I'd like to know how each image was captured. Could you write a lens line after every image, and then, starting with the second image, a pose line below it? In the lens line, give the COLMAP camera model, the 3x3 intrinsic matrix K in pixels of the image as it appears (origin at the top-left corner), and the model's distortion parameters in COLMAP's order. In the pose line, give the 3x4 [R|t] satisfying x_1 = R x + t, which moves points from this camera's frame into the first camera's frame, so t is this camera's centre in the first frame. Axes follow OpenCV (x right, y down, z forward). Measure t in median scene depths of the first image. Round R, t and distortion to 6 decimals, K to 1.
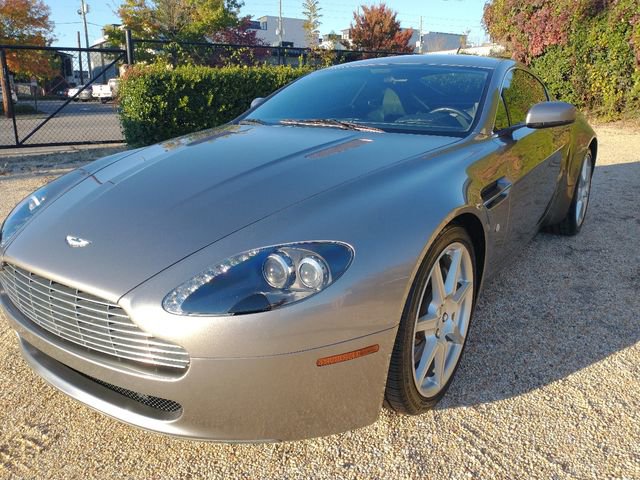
lens RADIAL K [[511.5, 0, 322.3], [0, 511.5, 236.5], [0, 0, 1]] dist [0.049931, -0.099041]
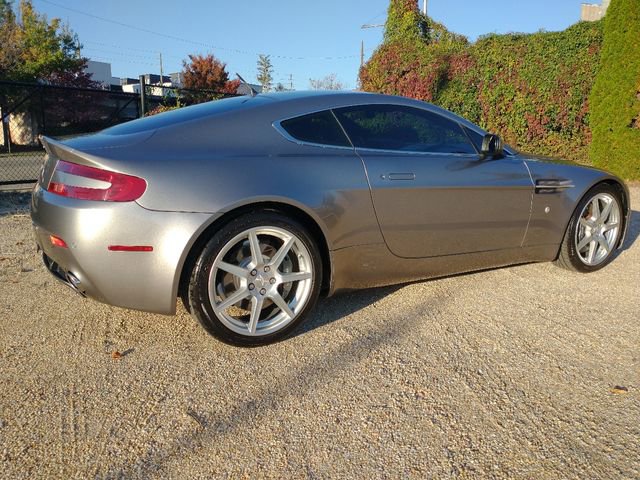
lens RADIAL K [[508.6, 0, 320.0], [0, 508.6, 240.0], [0, 0, 1]] dist [0.058532, -0.111821]
pose [[0.924054, -0.070145, 0.375770, -0.126484], [0.098493, 0.993519, -0.056743, 0.014960], [-0.369355, 0.089445, 0.924974, -0.038674]]
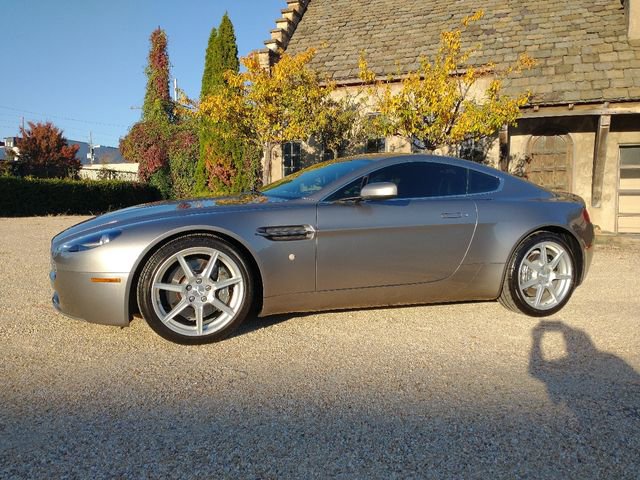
lens RADIAL K [[508.6, 0, 320.0], [0, 508.6, 240.0], [0, 0, 1]] dist [0.058532, -0.111821]
pose [[0.832737, -0.026973, 0.553011, -0.019338], [0.136930, 0.977818, -0.158501, 0.078867], [-0.536469, 0.207713, 0.817958, -0.238997]]
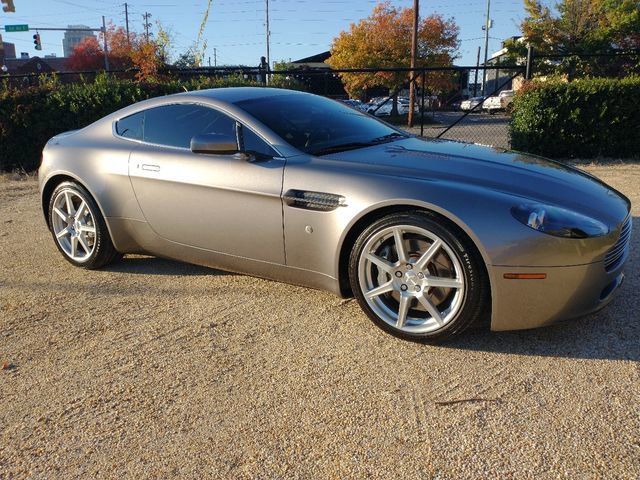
lens RADIAL K [[517.0, 0, 324.4], [0, 517.0, 243.1], [0, 0, 1]] dist [-0.002893, -0.010890]
pose [[0.769430, 0.152329, -0.620301, 0.005830], [-0.157654, 0.986391, 0.046675, 0.005541], [0.618969, 0.061880, 0.782974, -0.023562]]
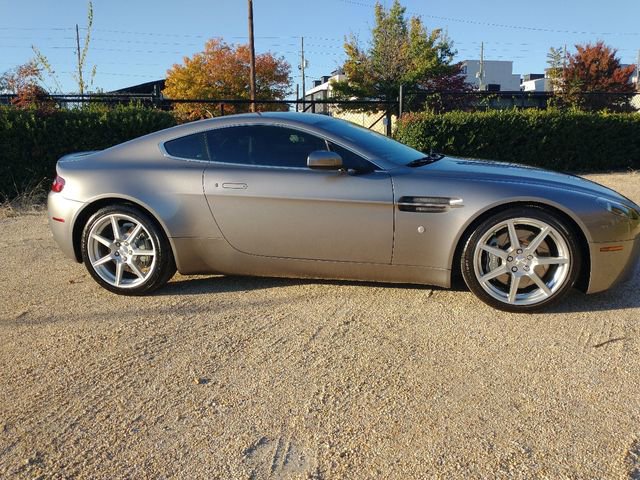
lens RADIAL K [[511.5, 0, 322.3], [0, 511.5, 236.5], [0, 0, 1]] dist [0.049931, -0.099041]
pose [[0.938869, 0.052379, -0.340266, -0.031760], [-0.078792, 0.994817, -0.064266, 0.016340], [0.335136, 0.087147, 0.938131, -0.056051]]
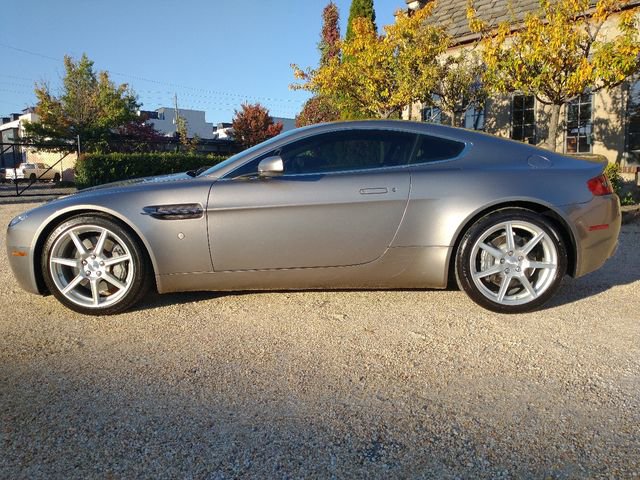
lens RADIAL K [[508.6, 0, 320.0], [0, 508.6, 240.0], [0, 0, 1]] dist [0.058532, -0.111821]
pose [[0.982937, -0.038696, 0.179827, 0.037801], [0.064346, 0.988190, -0.139071, 0.081910], [-0.172322, 0.148269, 0.973818, -0.255105]]
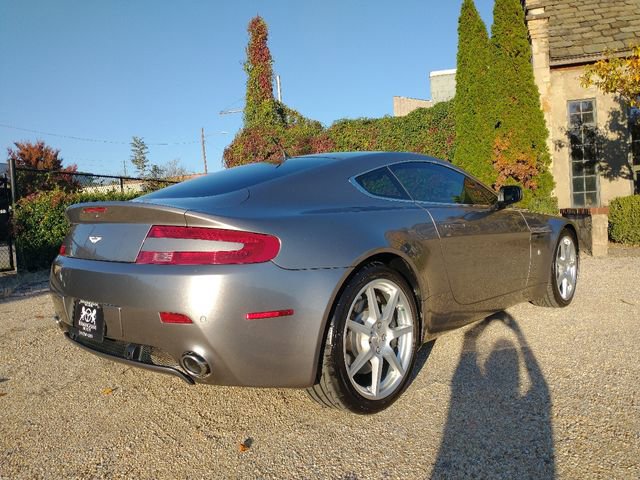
lens RADIAL K [[508.6, 0, 320.0], [0, 508.6, 240.0], [0, 0, 1]] dist [0.058532, -0.111821]
pose [[0.761194, -0.070311, 0.644702, -0.156496], [0.225145, 0.960926, -0.161028, 0.012373], [-0.608189, 0.267725, 0.747282, -0.017803]]
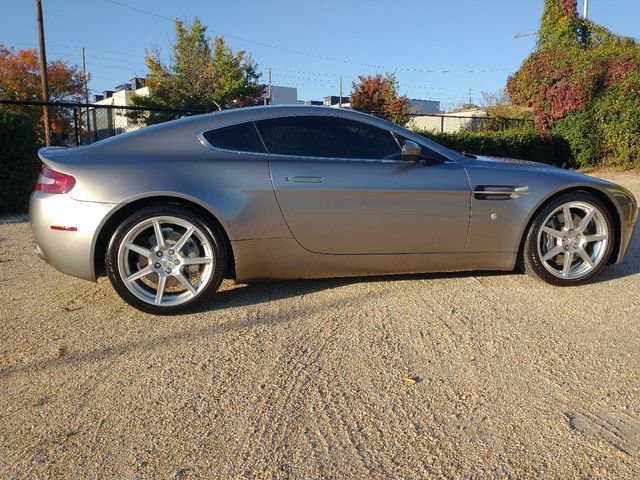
lens RADIAL K [[511.5, 0, 322.3], [0, 511.5, 236.5], [0, 0, 1]] dist [0.049931, -0.099041]
pose [[0.998509, -0.014258, 0.052691, -0.085220], [0.020270, 0.993114, -0.115382, 0.022320], [-0.050683, 0.116278, 0.991923, -0.058614]]
